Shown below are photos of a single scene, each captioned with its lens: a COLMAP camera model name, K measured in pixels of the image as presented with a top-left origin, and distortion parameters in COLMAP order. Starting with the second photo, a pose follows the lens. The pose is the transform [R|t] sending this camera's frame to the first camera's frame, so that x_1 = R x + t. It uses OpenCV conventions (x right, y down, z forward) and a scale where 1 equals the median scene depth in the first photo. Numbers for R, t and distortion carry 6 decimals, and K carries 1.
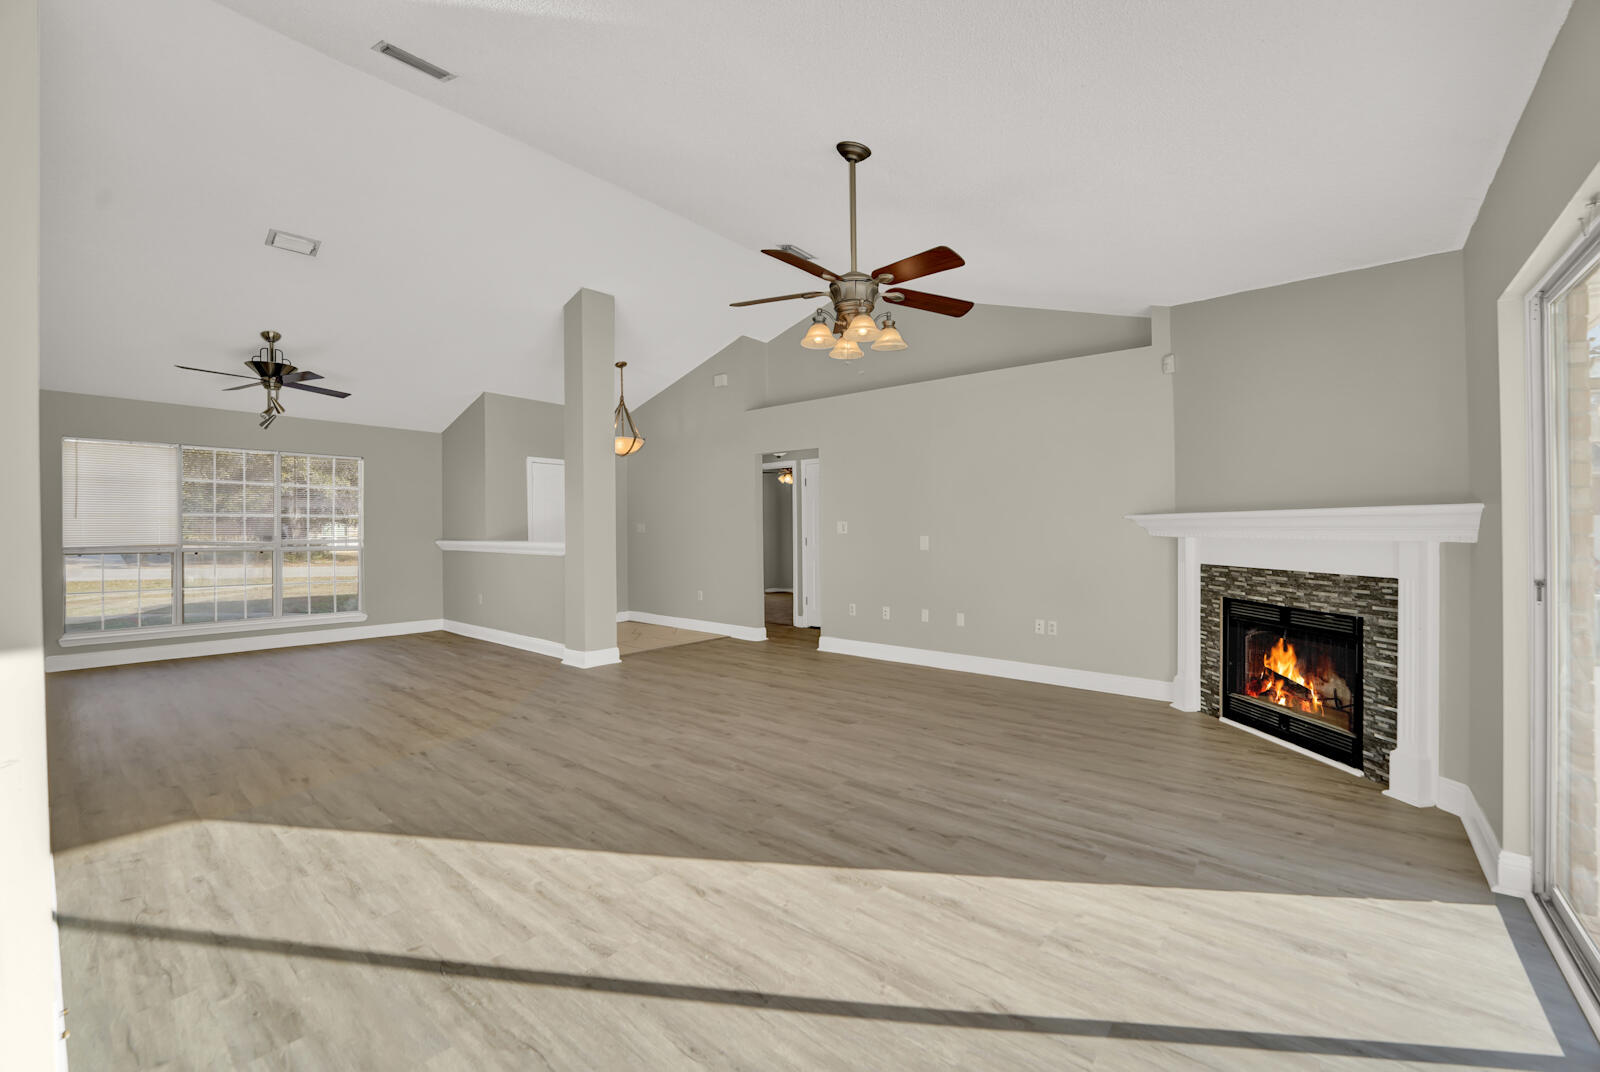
lens RADIAL K [[664.4, 0, 800.8], [0, 664.4, 526.9], [0, 0, 1]] dist [-0.025276, -0.000373]
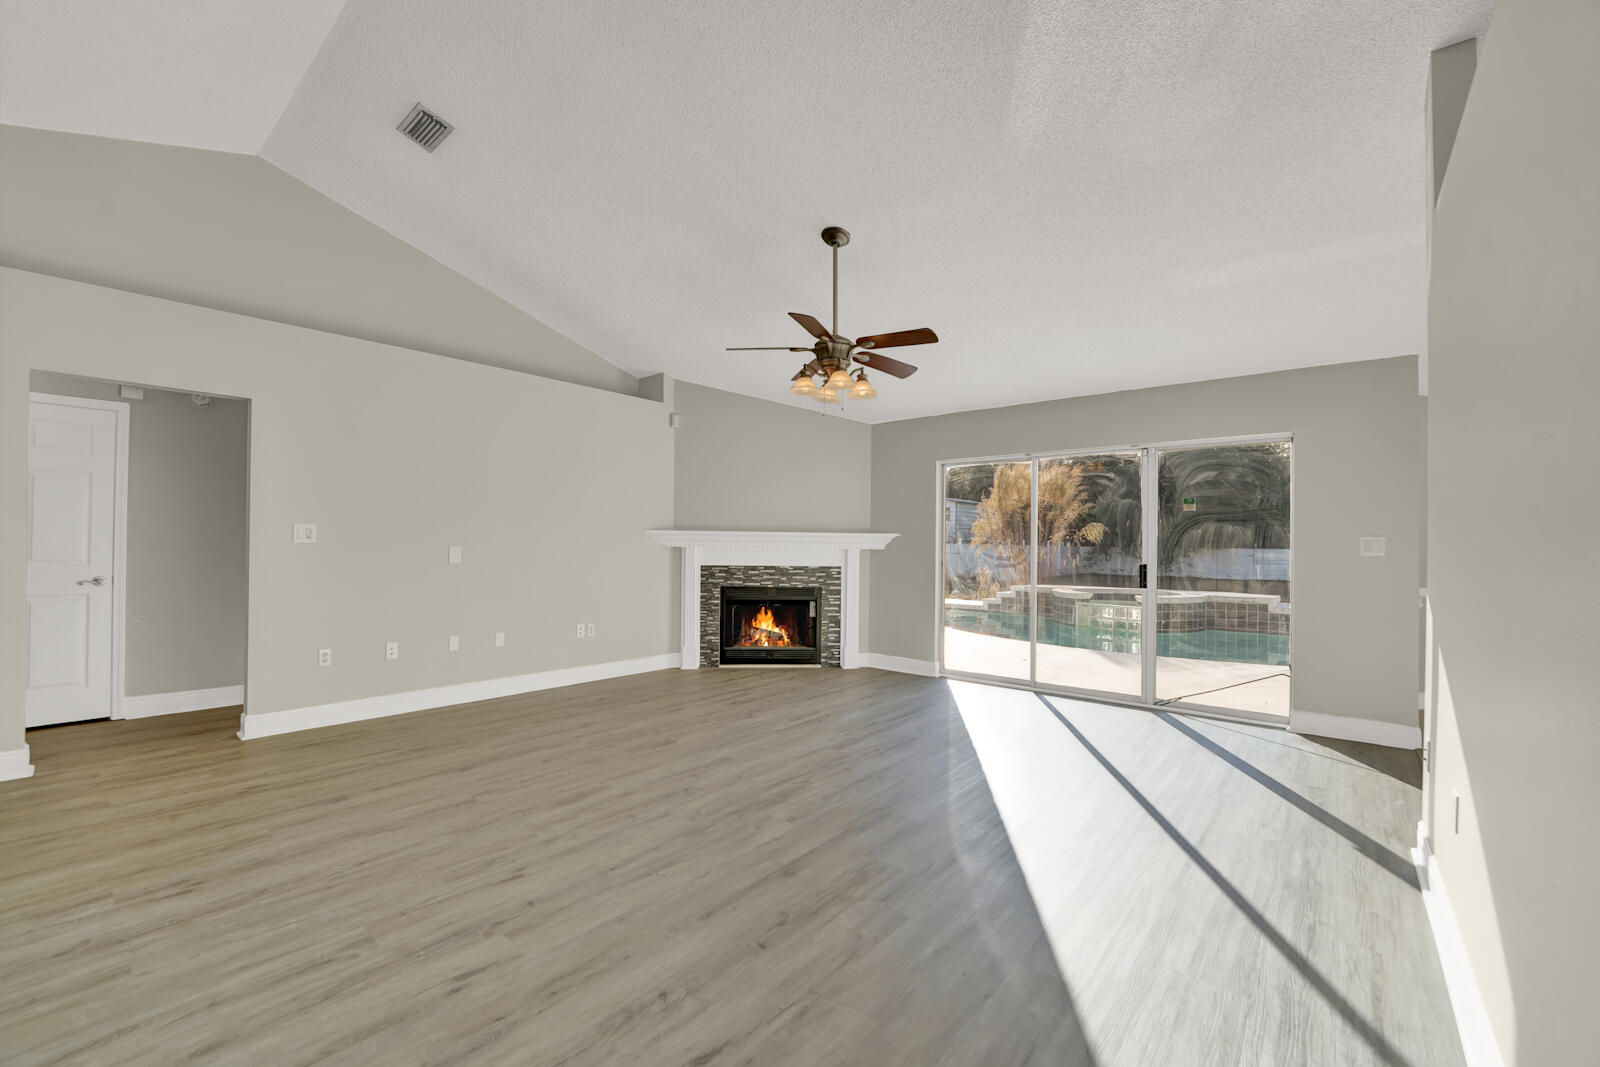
lens RADIAL K [[641.2, 0, 802.1], [0, 641.2, 537.8], [0, 0, 1]] dist [-0.024980, 0.000000]
pose [[0.010594, 0.009735, 0.999896, -0.921211], [-0.015401, 0.999836, -0.009571, 0.006132], [-0.999825, -0.015298, 0.010742, 0.870370]]
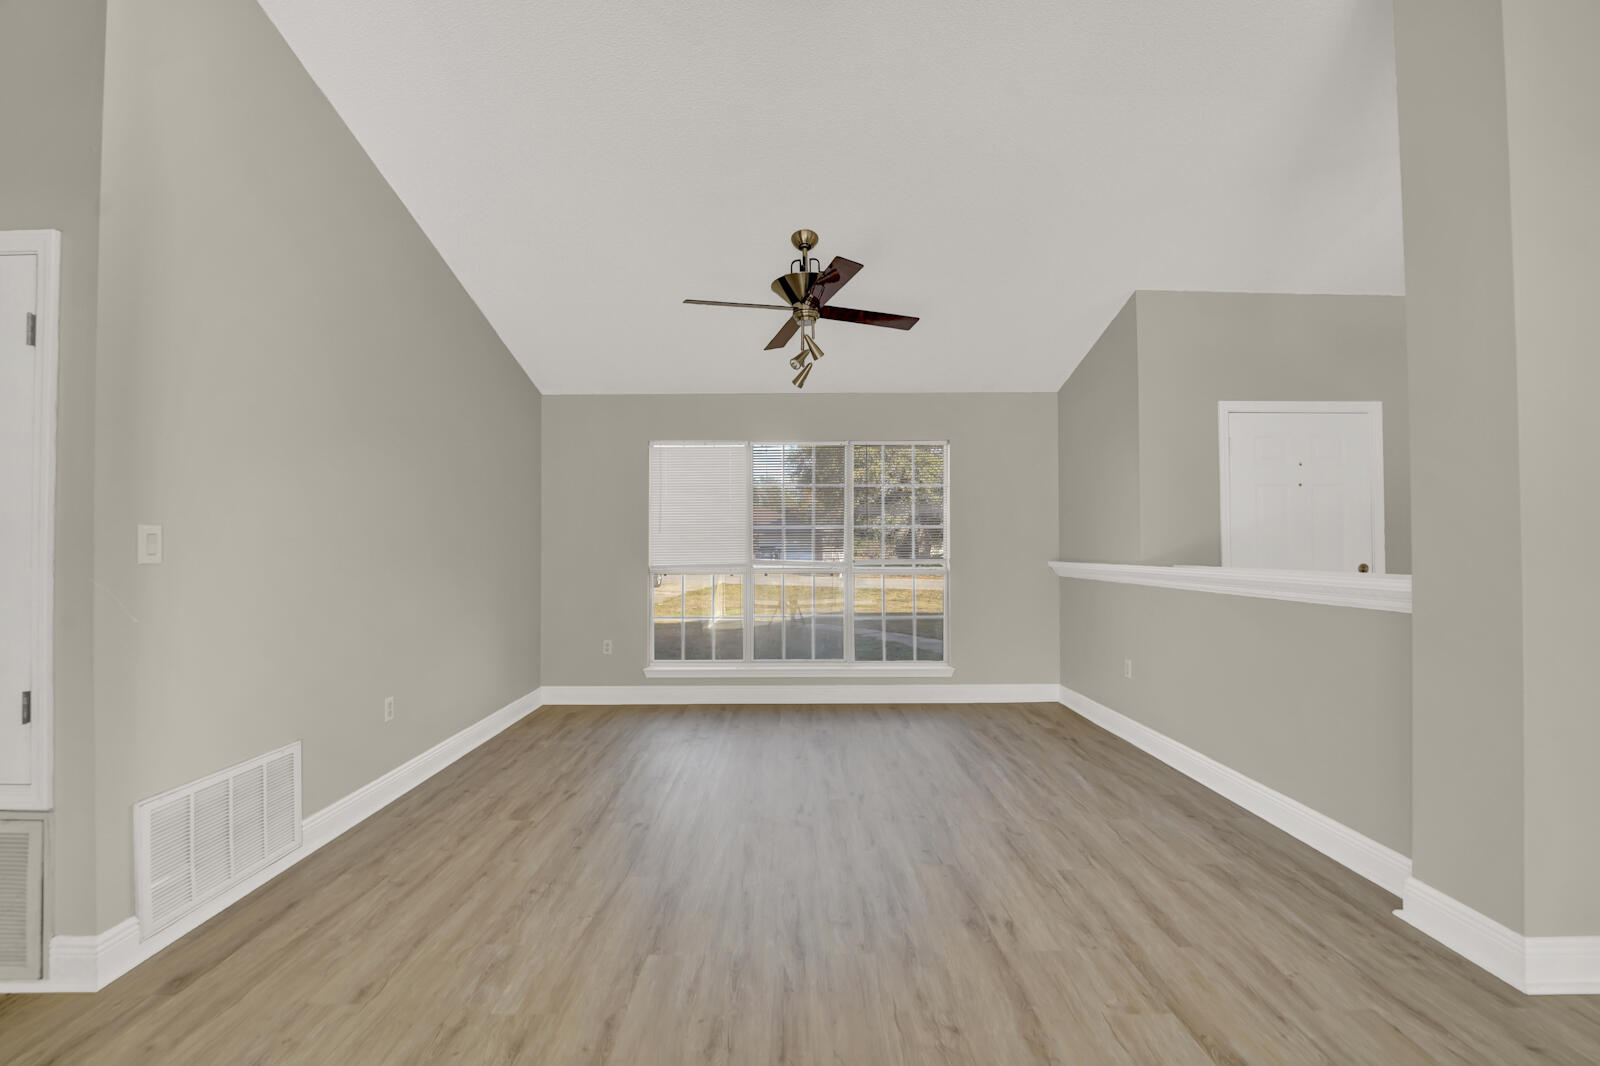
lens RADIAL K [[646.1, 0, 774.6], [0, 646.1, 540.6], [0, 0, 1]] dist [-0.020176, 0.000199]
pose [[0.633961, -0.007538, -0.773328, -0.494912], [0.006115, 0.999970, -0.004734, 0.004320], [0.773341, -0.001728, 0.633988, 0.824000]]
